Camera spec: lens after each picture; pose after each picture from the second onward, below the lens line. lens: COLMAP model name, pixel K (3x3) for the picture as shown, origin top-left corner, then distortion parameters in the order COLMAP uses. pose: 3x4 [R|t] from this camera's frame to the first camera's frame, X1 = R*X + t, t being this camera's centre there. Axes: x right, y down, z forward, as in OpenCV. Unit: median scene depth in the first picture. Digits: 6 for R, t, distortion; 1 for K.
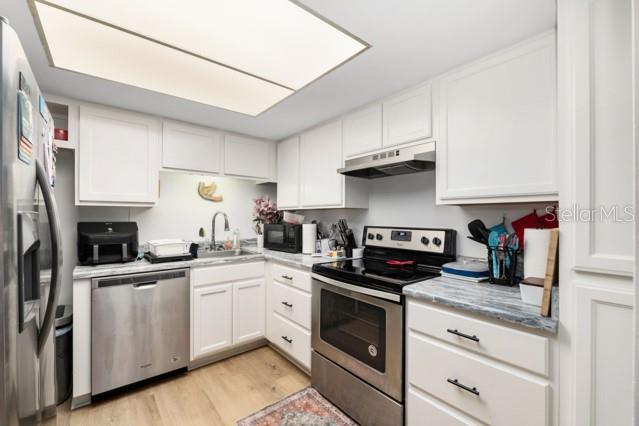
lens RADIAL K [[262.9, 0, 318.5], [0, 262.9, 210.9], [0, 0, 1]] dist [-0.012794, 0.000048]
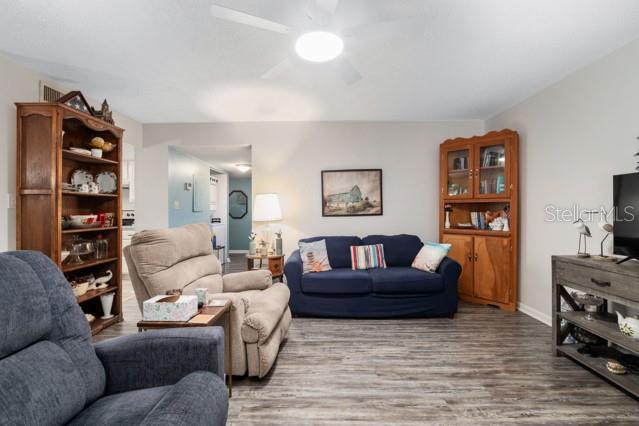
lens RADIAL K [[262.9, 0, 318.5], [0, 262.9, 210.9], [0, 0, 1]] dist [-0.012794, 0.000048]
pose [[0.653853, -0.006592, 0.756593, -0.276145], [-0.006570, 0.999875, 0.014389, 0.017149], [-0.756593, -0.014379, 0.653728, -1.772998]]
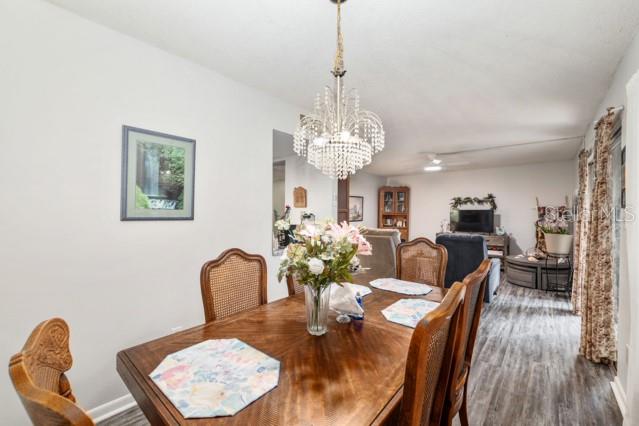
lens RADIAL K [[262.9, 0, 318.5], [0, 262.9, 210.9], [0, 0, 1]] dist [-0.012794, 0.000048]
pose [[-0.151179, 0.005480, 0.988491, -1.775847], [-0.025322, 0.999635, -0.009414, -0.009740], [-0.988182, -0.026454, -0.150985, -0.051307]]
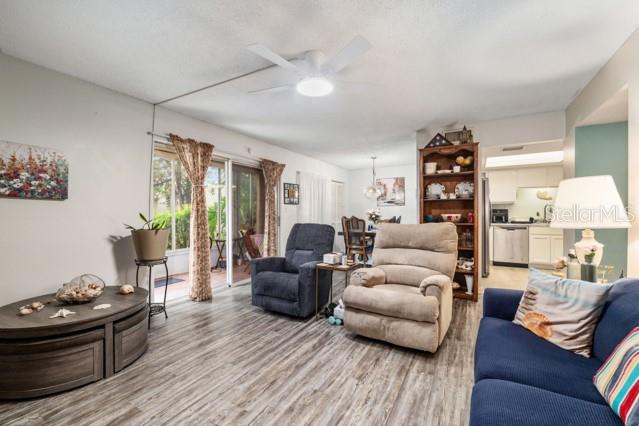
lens RADIAL K [[271.7, 0, 318.0], [0, 271.7, 212.1], [0, 0, 1]] dist [-0.004062, -0.000545]
pose [[0.343660, -0.006352, -0.939073, 1.148464], [0.021031, 0.999778, 0.000934, 0.026899], [0.938859, -0.020070, 0.343718, -1.643569]]
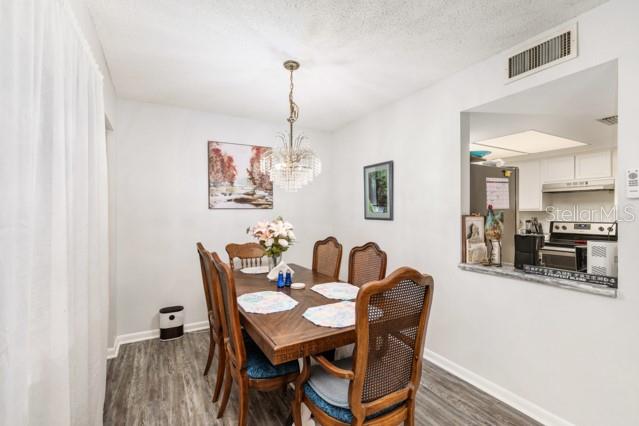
lens RADIAL K [[291.0, 0, 319.5], [0, 291.0, 213.0], [0, 0, 1]] dist [0.001670, 0.000104]
pose [[0.982206, -0.000578, -0.187805, -0.922604], [0.003635, 0.999866, 0.015934, -0.031427], [0.187771, -0.016333, 0.982077, -1.109612]]
